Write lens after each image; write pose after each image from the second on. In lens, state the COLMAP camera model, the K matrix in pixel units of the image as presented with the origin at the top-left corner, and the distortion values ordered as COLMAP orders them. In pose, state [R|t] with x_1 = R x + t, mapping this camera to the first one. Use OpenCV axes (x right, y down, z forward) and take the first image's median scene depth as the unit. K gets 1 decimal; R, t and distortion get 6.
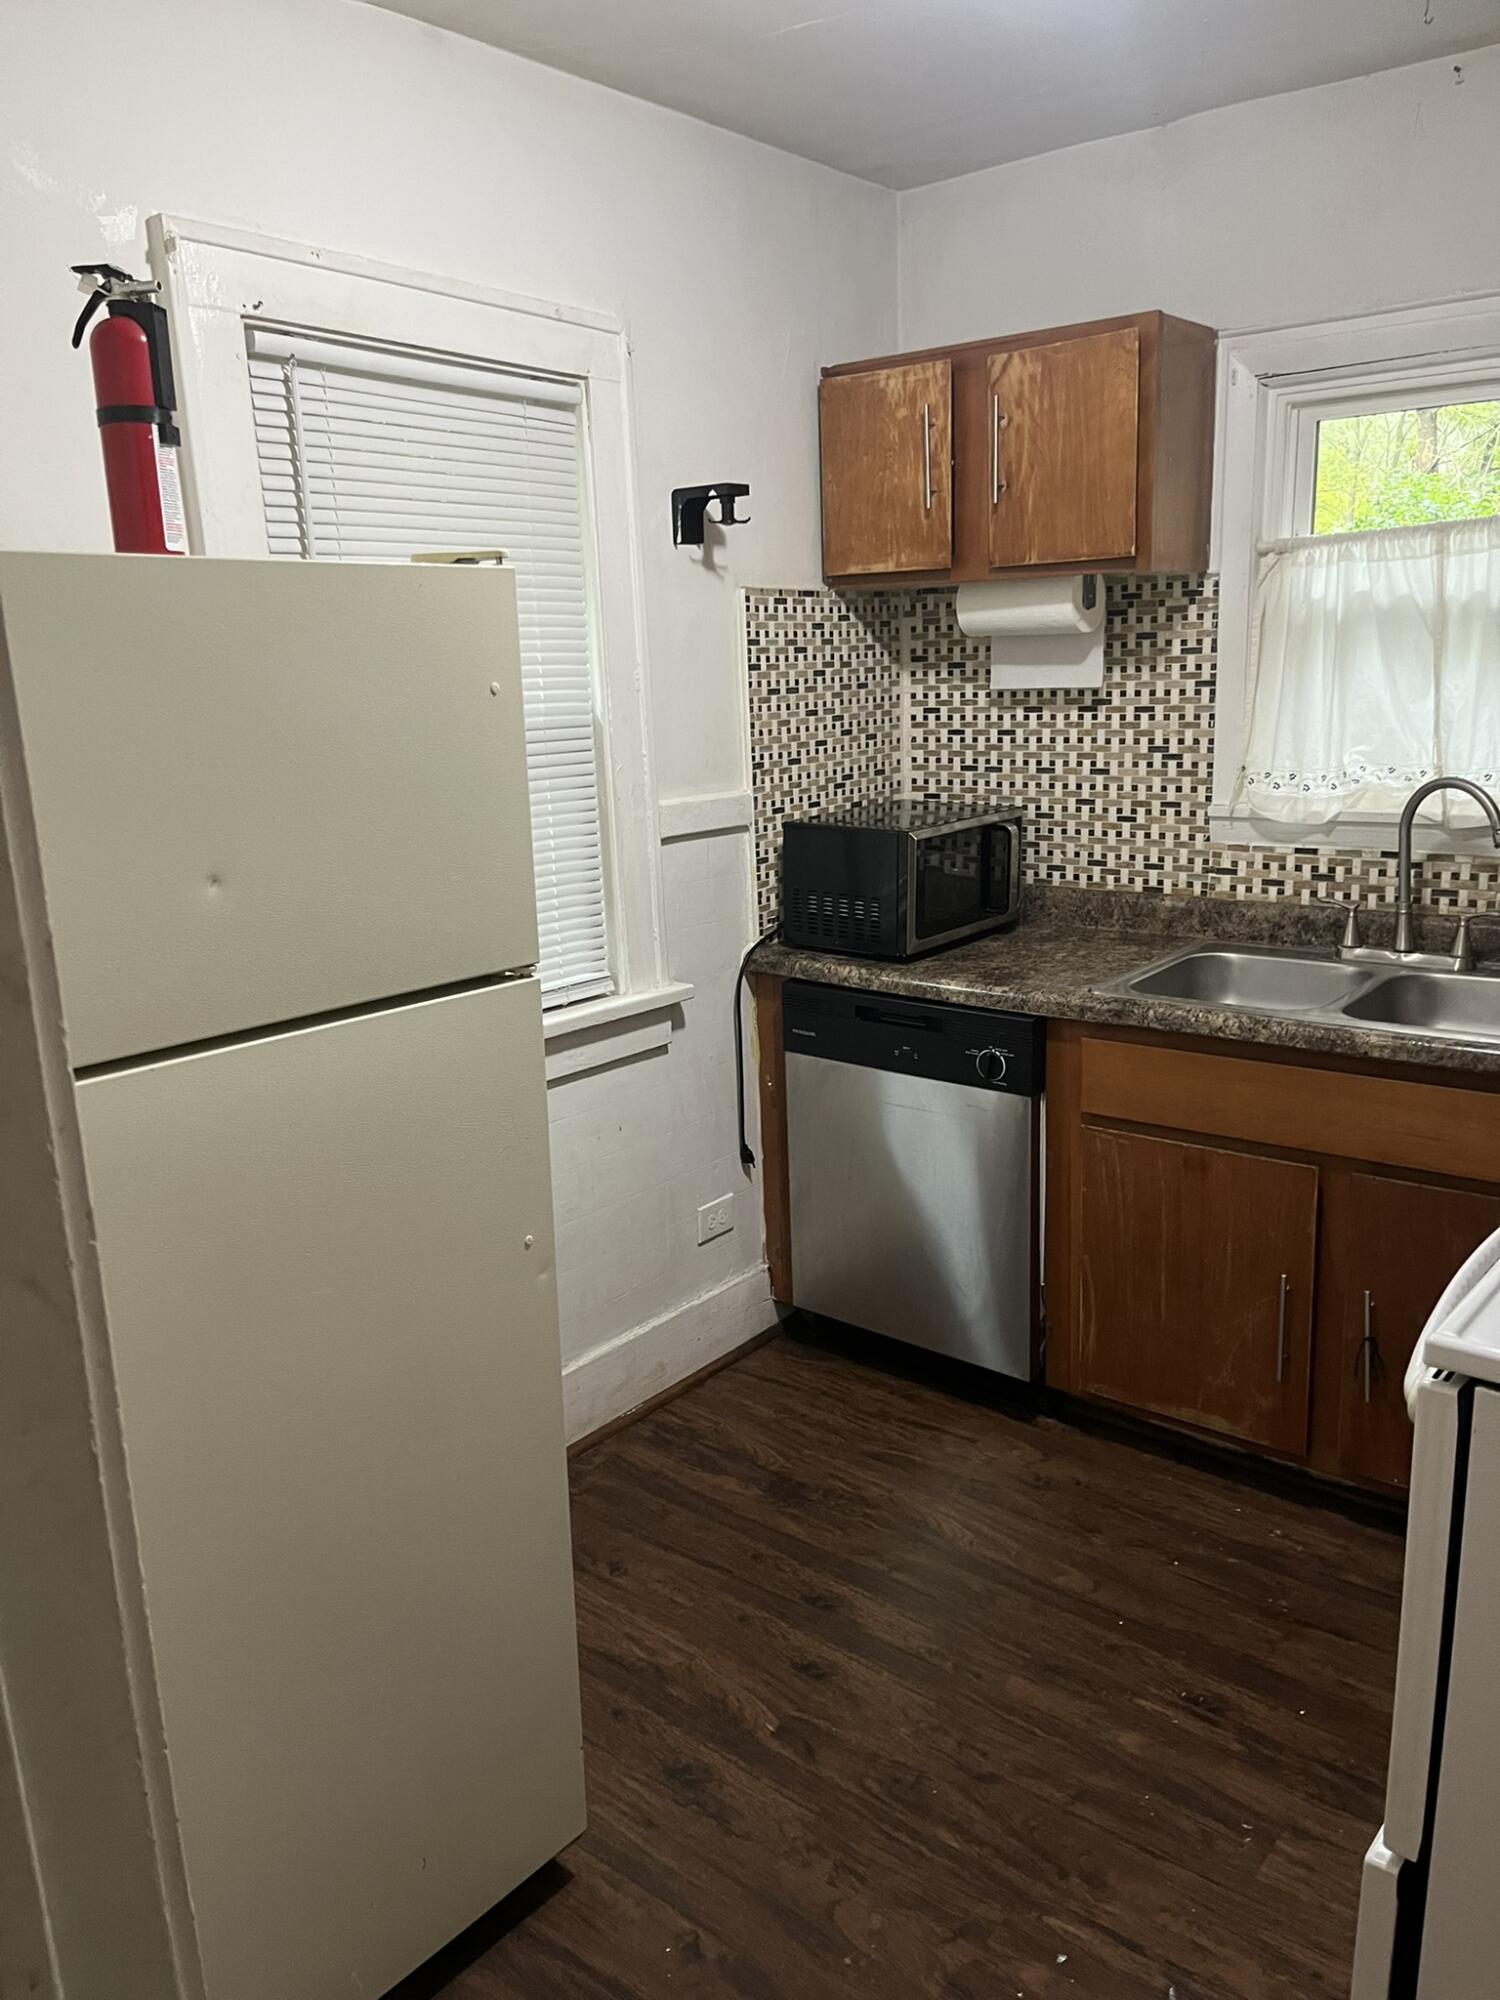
lens RADIAL K [[1493.9, 0, 742.5], [0, 1493.9, 1021.8], [0, 0, 1]] dist [0.023347, -0.040934]
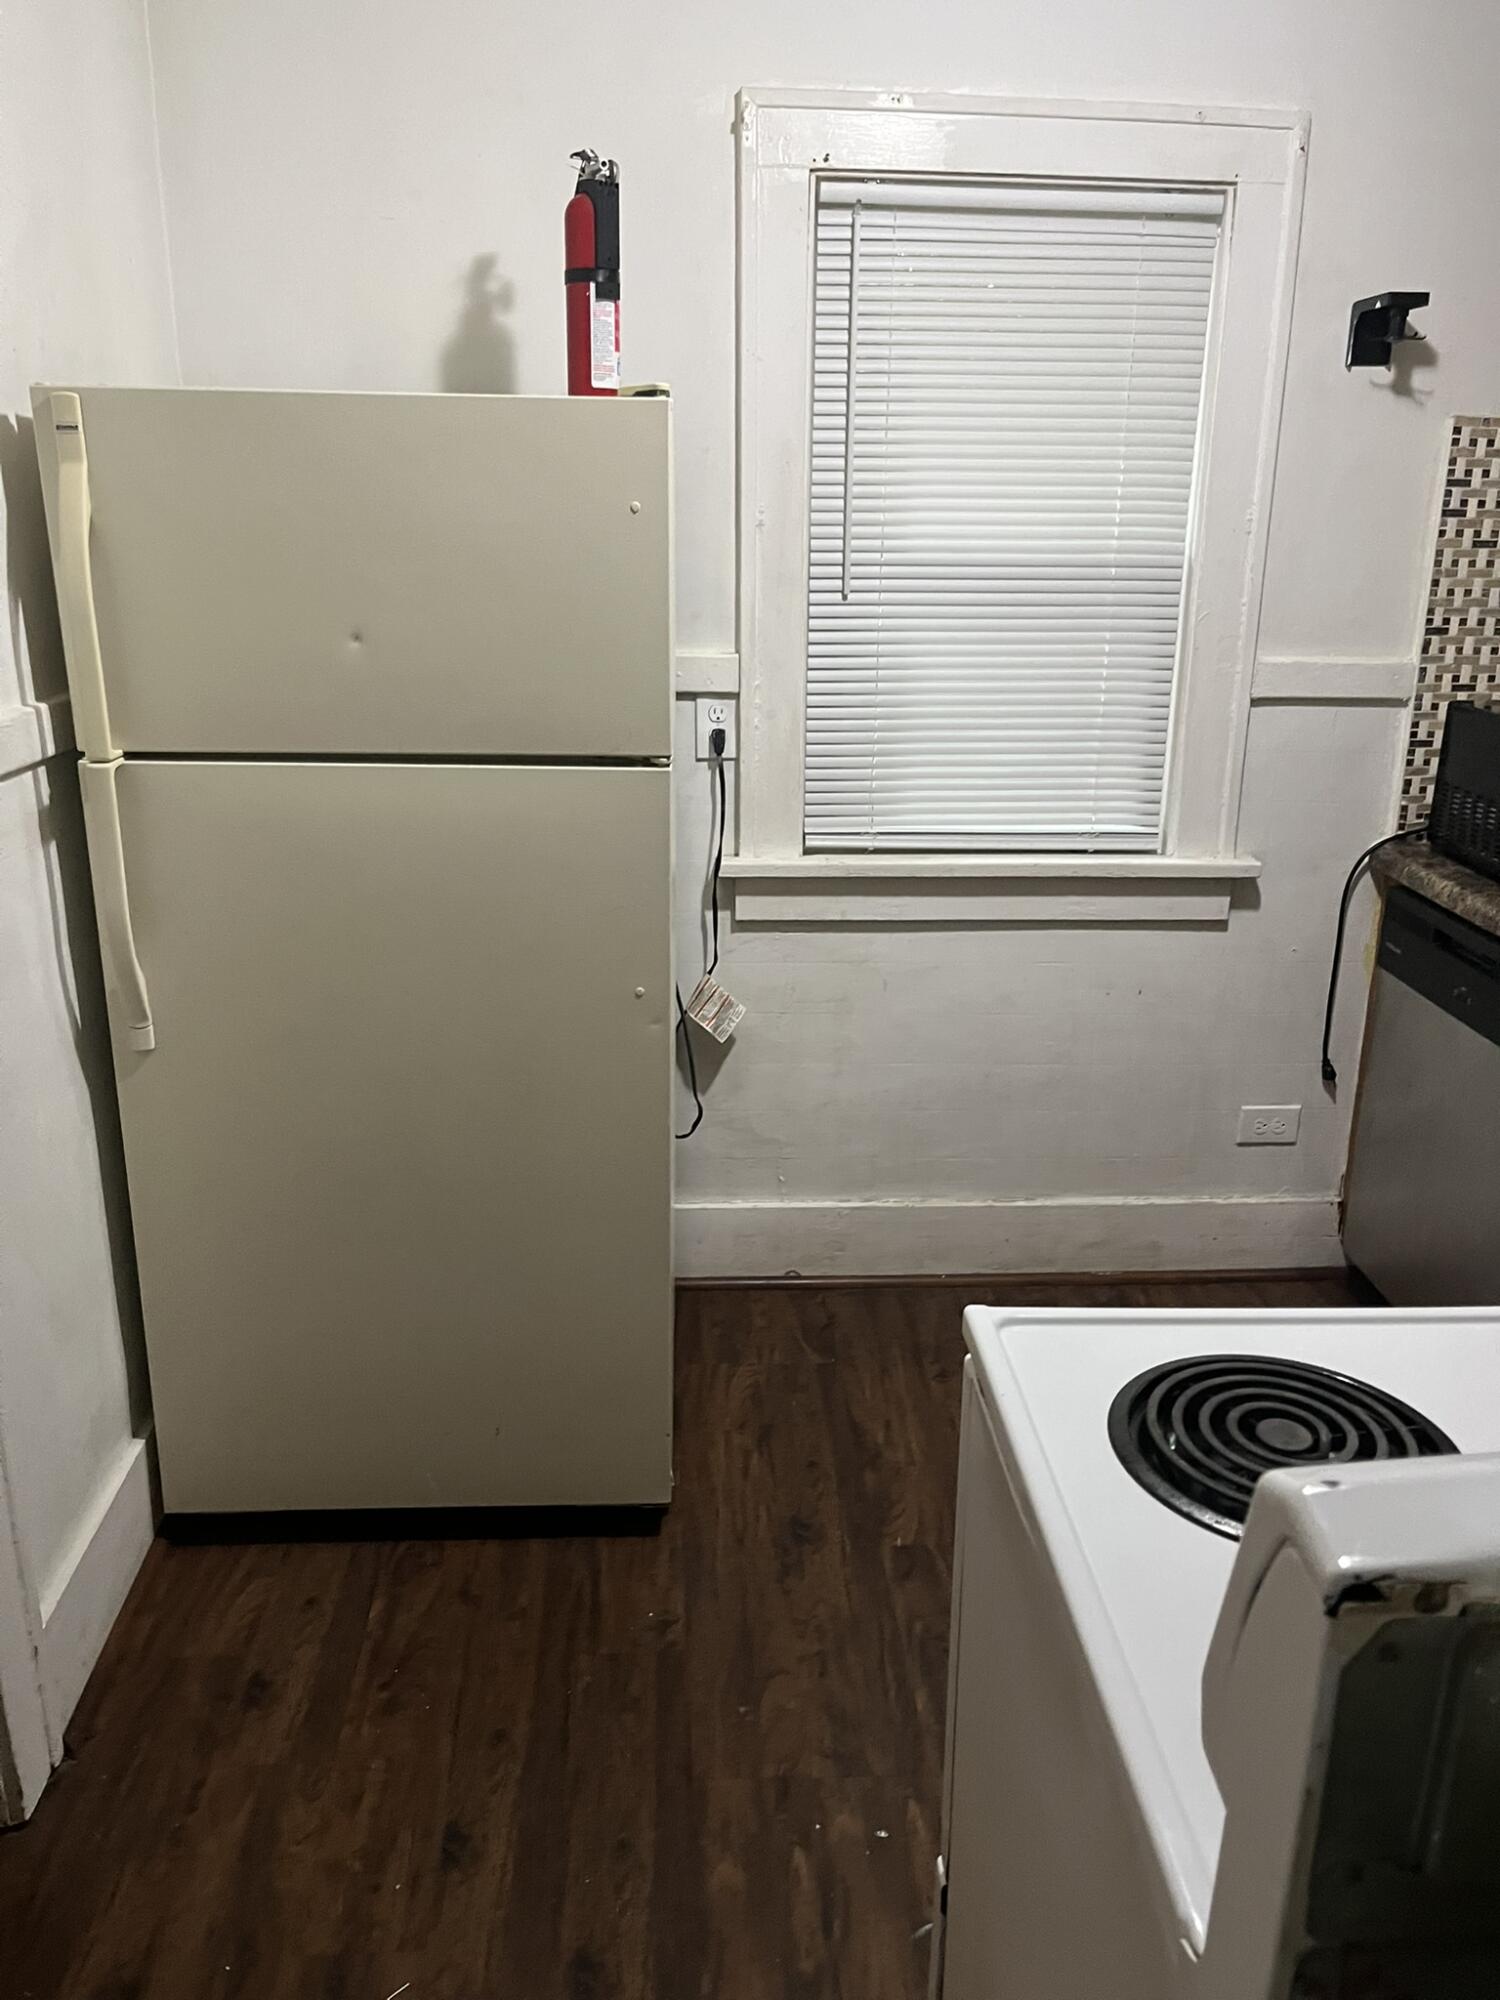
lens RADIAL K [[1493.9, 0, 729.0], [0, 1493.9, 1000.6], [0, 0, 1]] dist [0.023347, -0.040934]
pose [[0.673196, 0.267752, -0.689287, 0.411773], [-0.204925, 0.963186, 0.174007, -0.037132], [0.710502, 0.024111, 0.703282, 0.126773]]
